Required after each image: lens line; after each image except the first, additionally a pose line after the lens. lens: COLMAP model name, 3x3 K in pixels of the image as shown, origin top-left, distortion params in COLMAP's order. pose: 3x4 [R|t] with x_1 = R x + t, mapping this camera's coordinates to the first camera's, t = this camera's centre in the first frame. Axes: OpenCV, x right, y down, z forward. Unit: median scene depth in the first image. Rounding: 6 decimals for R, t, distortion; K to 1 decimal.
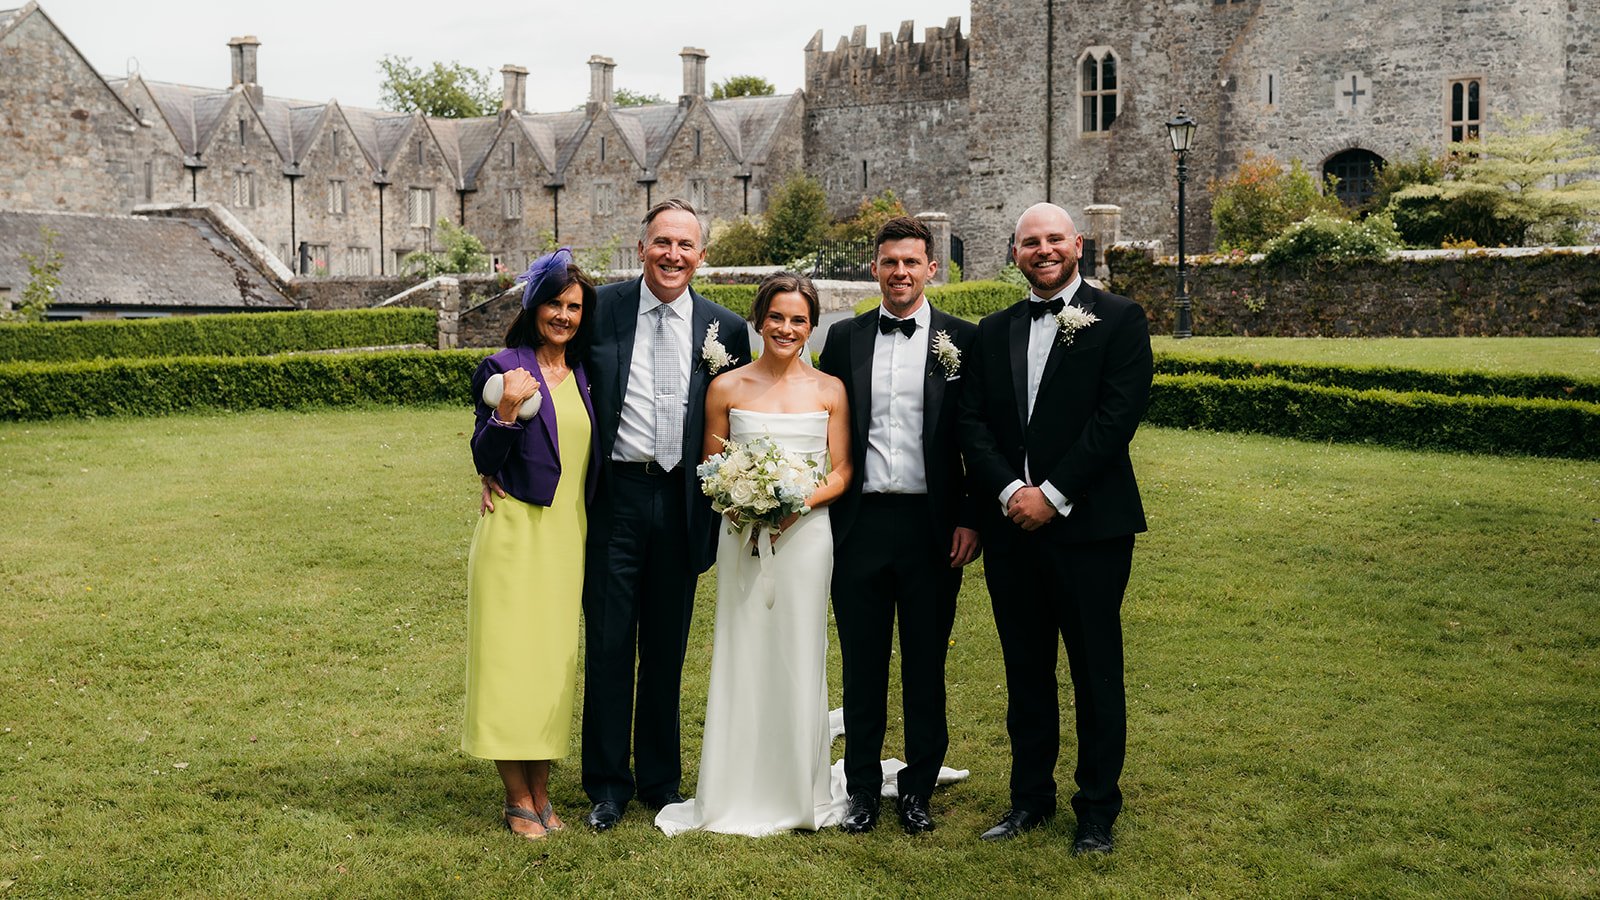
lens RADIAL K [[1948.0, 0, 797.9], [0, 1948.0, 429.1], [0, 0, 1]] dist [0.028883, -0.000321]
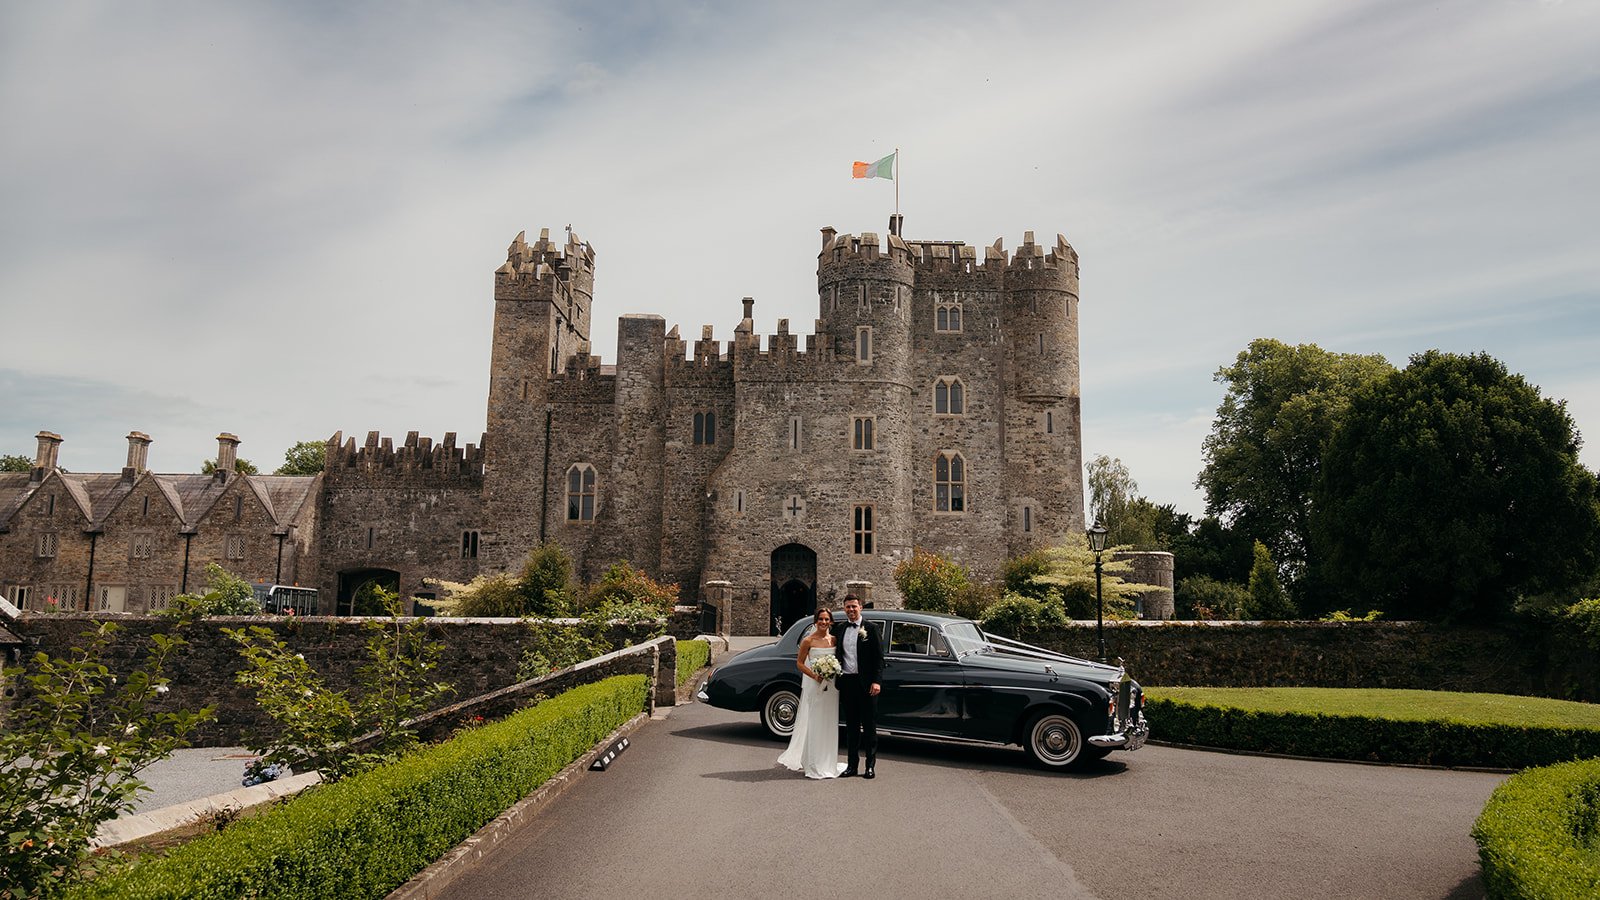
lens RADIAL K [[1161.9, 0, 800.0], [0, 1161.9, 450.0], [0, 0, 1]] dist [-0.031466, 0.002974]
pose [[0.831491, 0.096519, 0.547089, -0.191851], [0.021454, 0.978478, -0.205232, -0.021514], [-0.555124, 0.182386, 0.811525, 0.192542]]
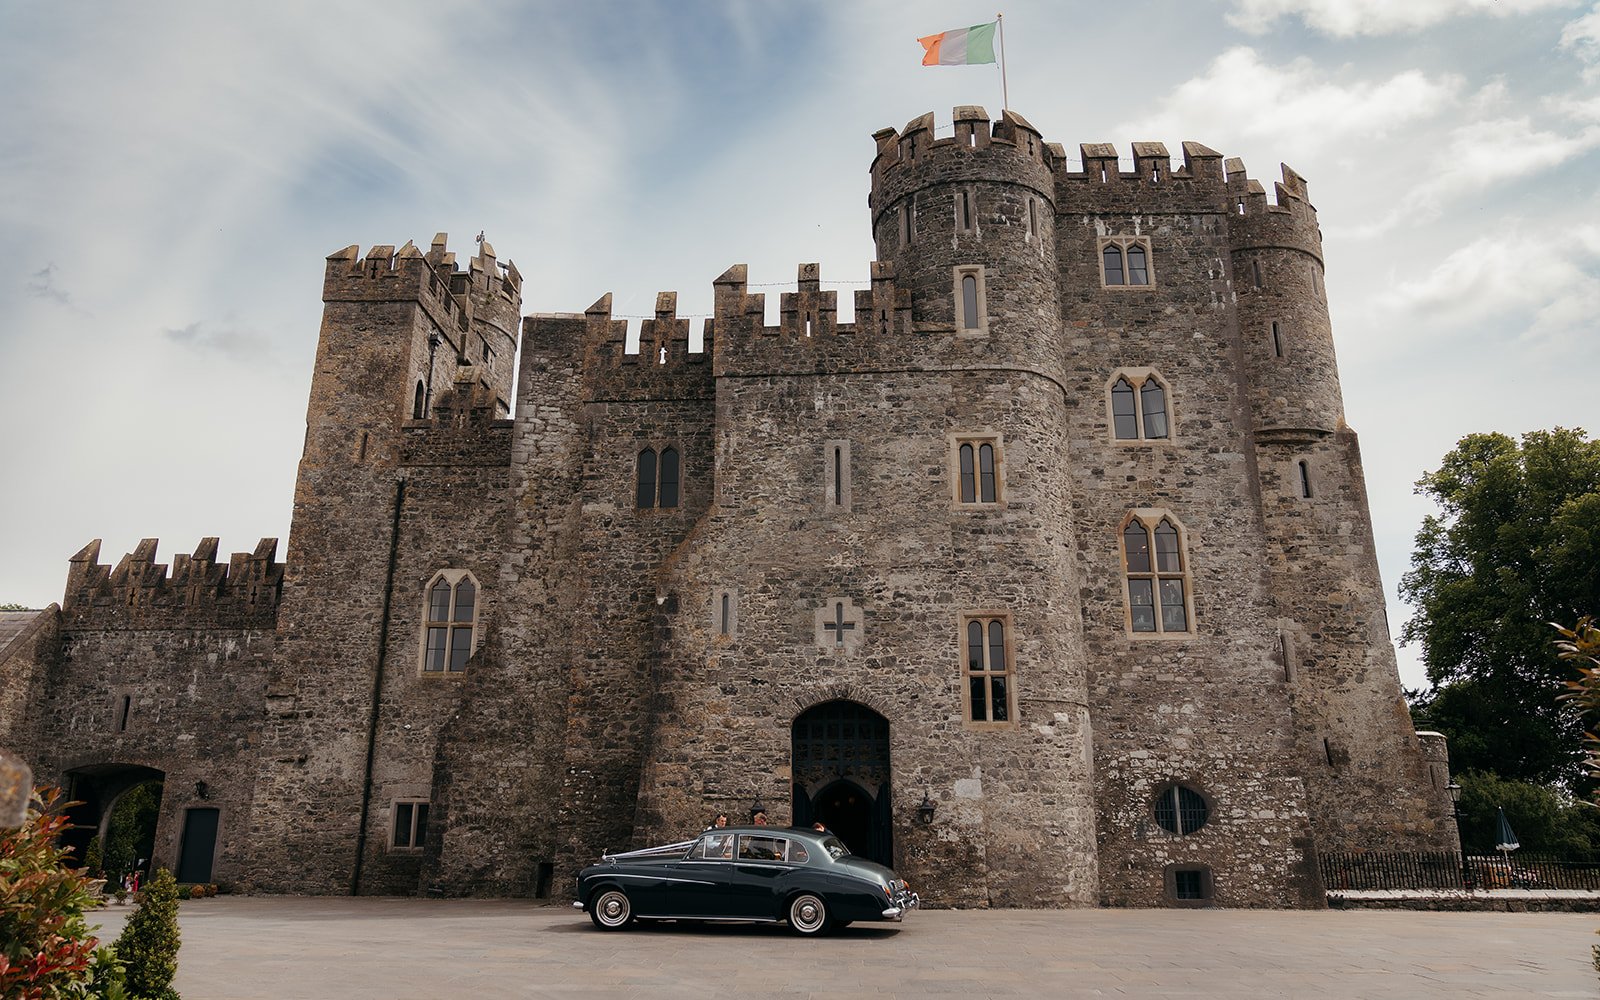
lens RADIAL K [[1060.3, 0, 760.7], [0, 1060.3, 516.7], [0, 0, 1]] dist [-0.037067, 0.024979]
pose [[0.864917, 0.153994, 0.477707, 0.048931], [0.020553, 0.940105, -0.340265, -0.061883], [-0.501493, 0.304120, 0.809948, 0.565987]]
